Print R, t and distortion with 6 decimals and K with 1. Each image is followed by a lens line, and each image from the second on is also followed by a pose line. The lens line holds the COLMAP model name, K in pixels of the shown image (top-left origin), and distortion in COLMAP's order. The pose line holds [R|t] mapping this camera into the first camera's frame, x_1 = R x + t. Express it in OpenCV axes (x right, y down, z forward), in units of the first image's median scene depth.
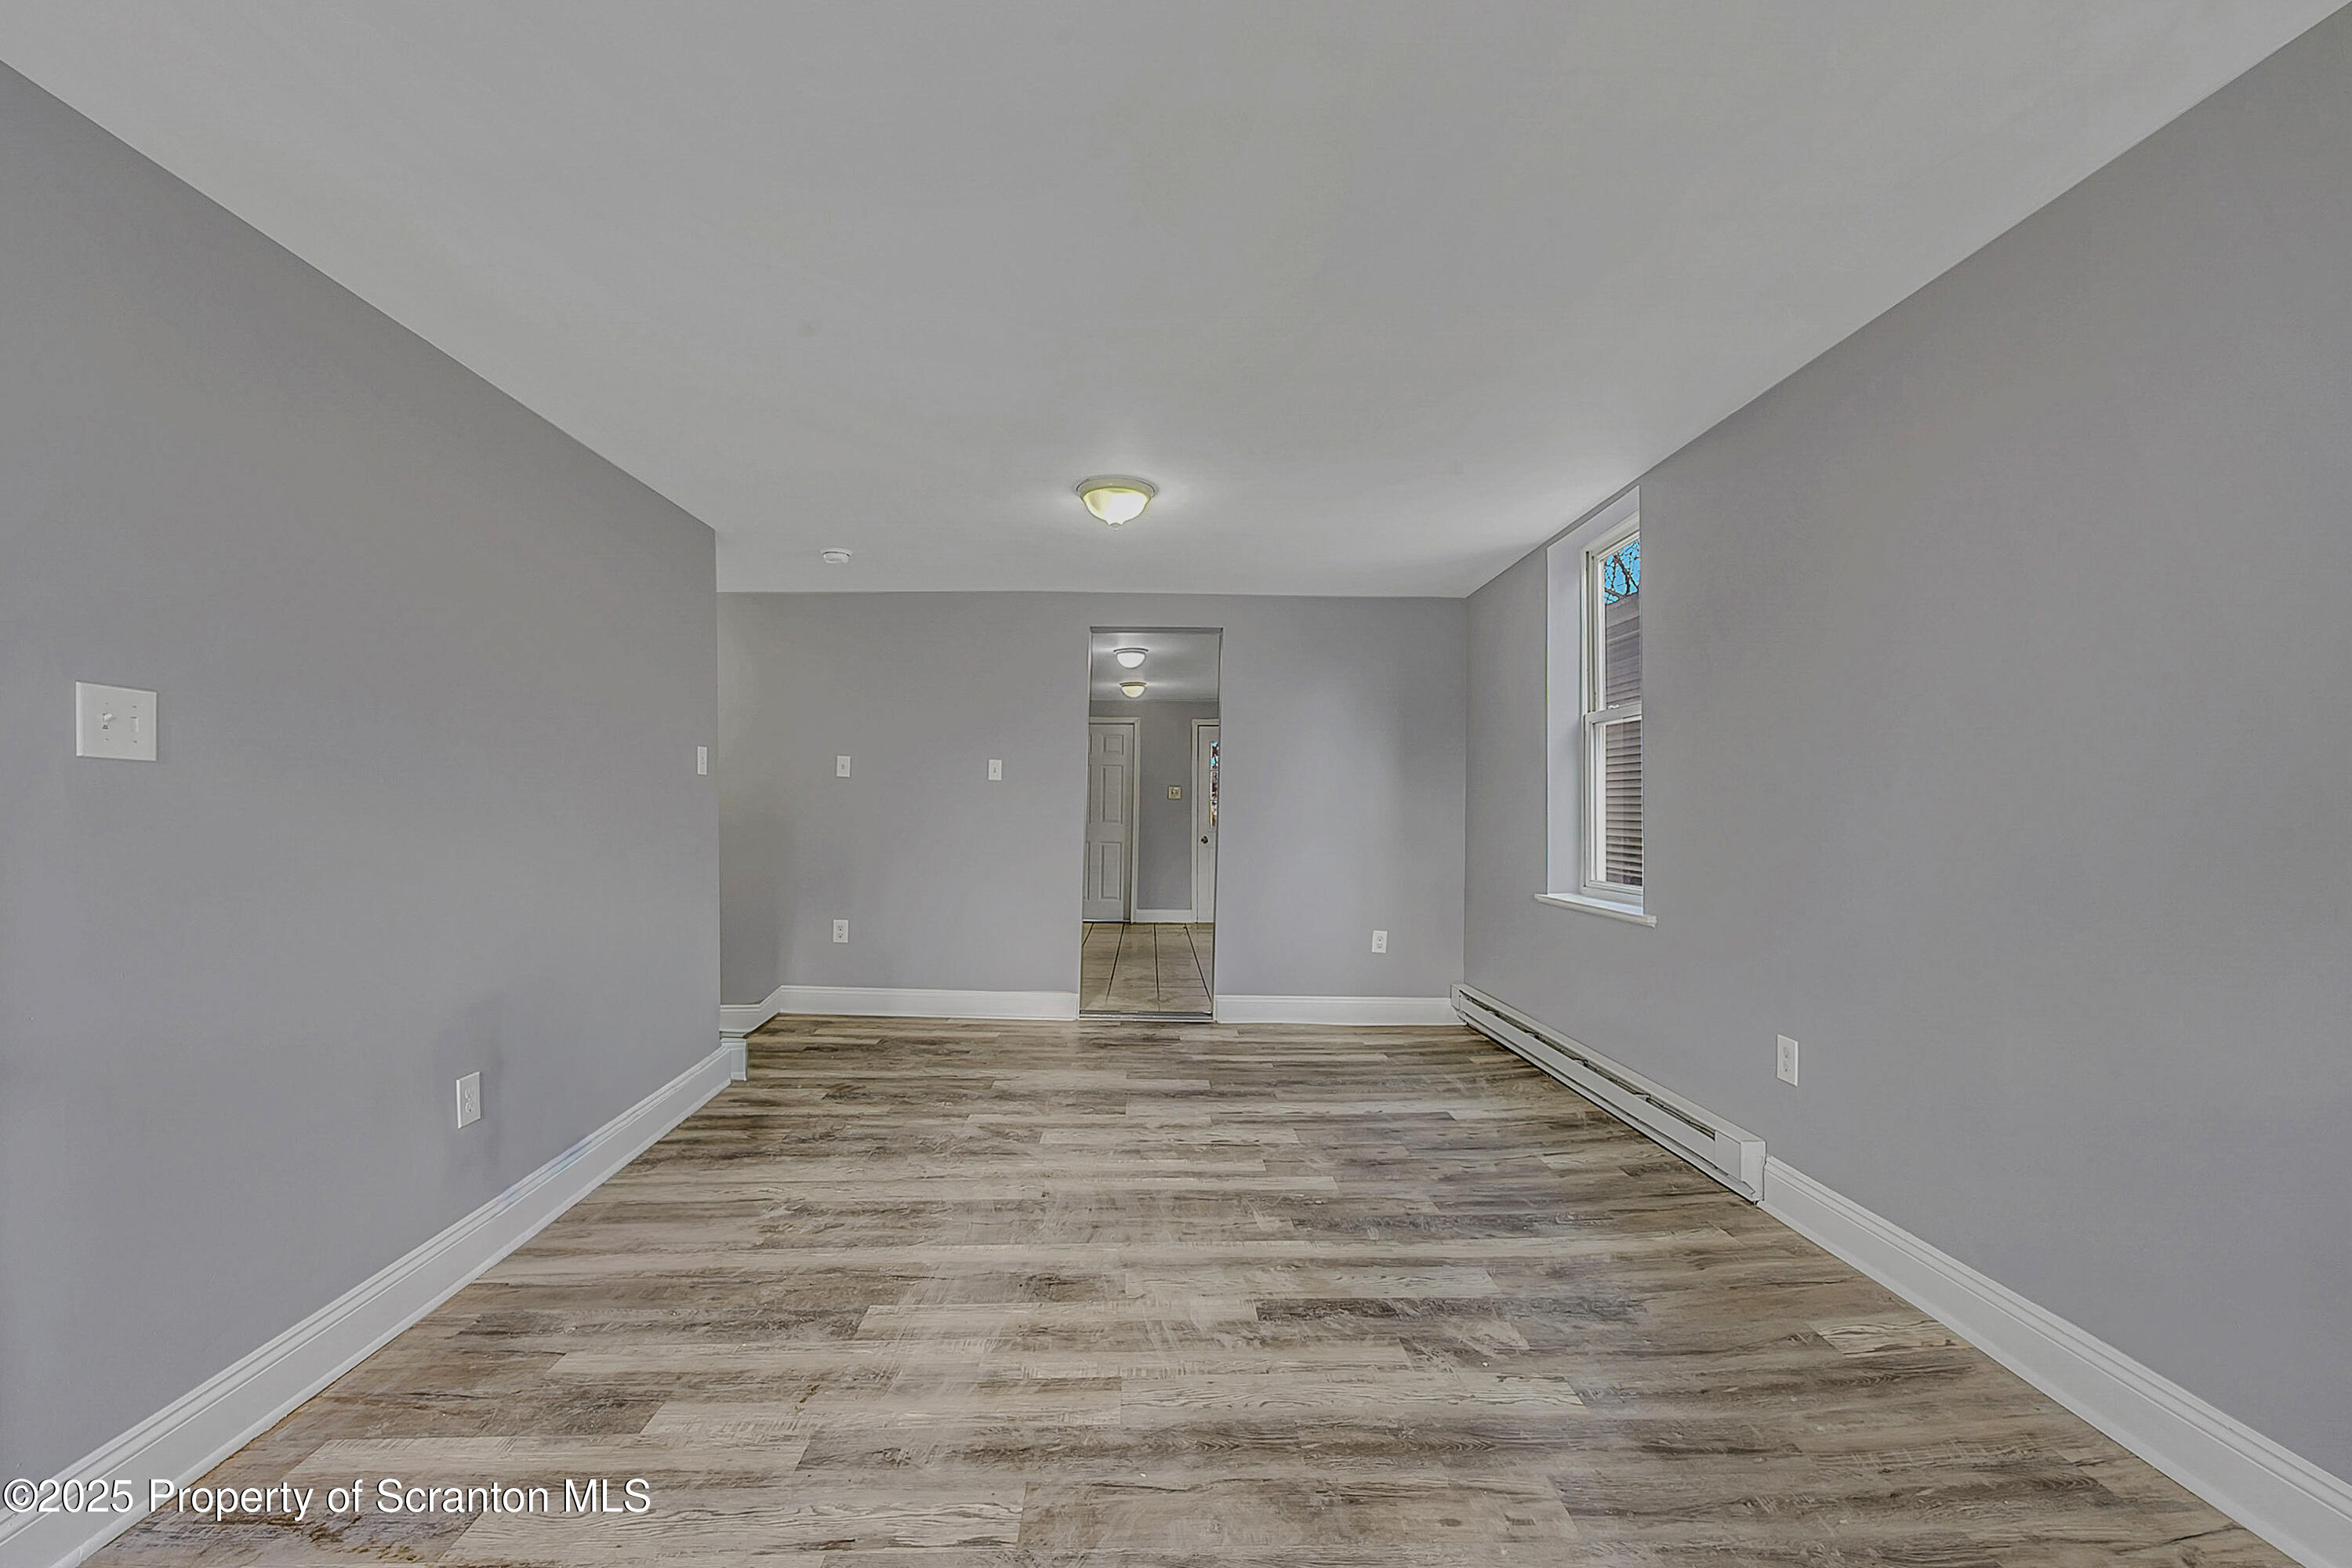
lens RADIAL K [[943.3, 0, 1178.3], [0, 943.3, 789.1], [0, 0, 1]] dist [-0.000264, -0.000018]
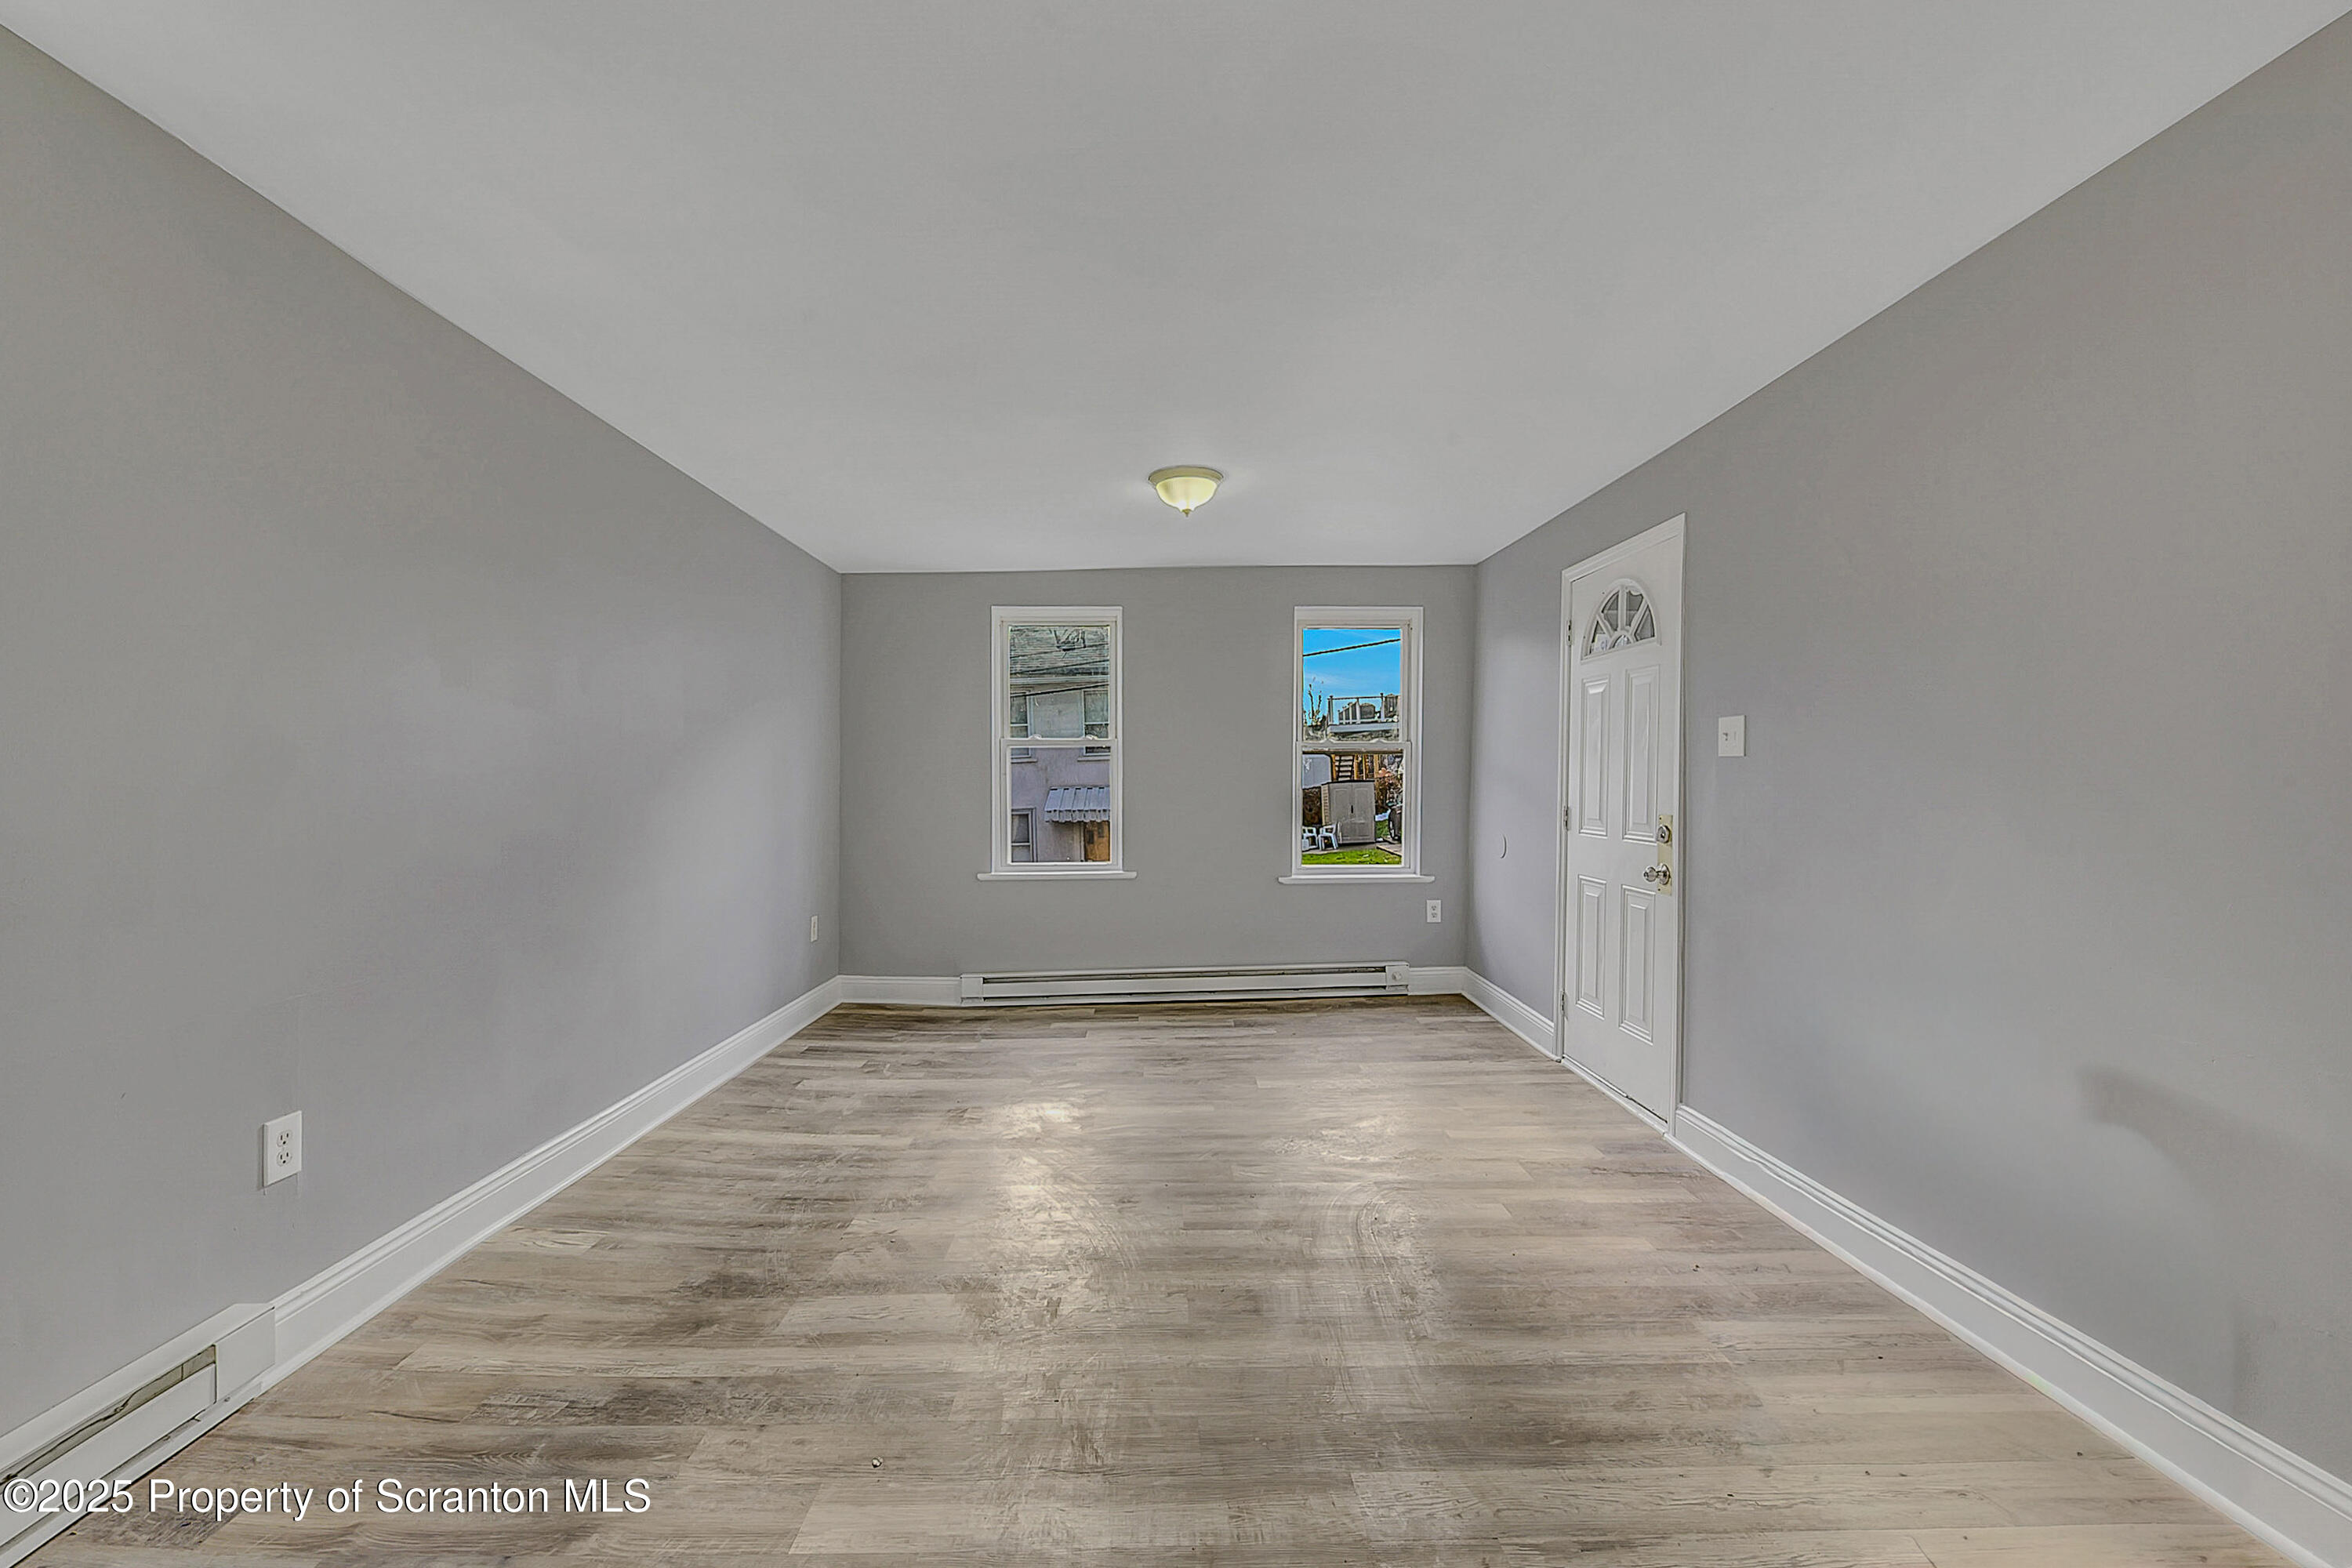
lens RADIAL K [[943.3, 0, 1178.3], [0, 943.3, 789.1], [0, 0, 1]] dist [-0.000264, -0.000018]
pose [[-0.999838, 0.008970, 0.015589, -0.067219], [0.008749, 0.999861, -0.014171, 0.029792], [-0.015714, -0.014032, -0.999778, 1.992631]]
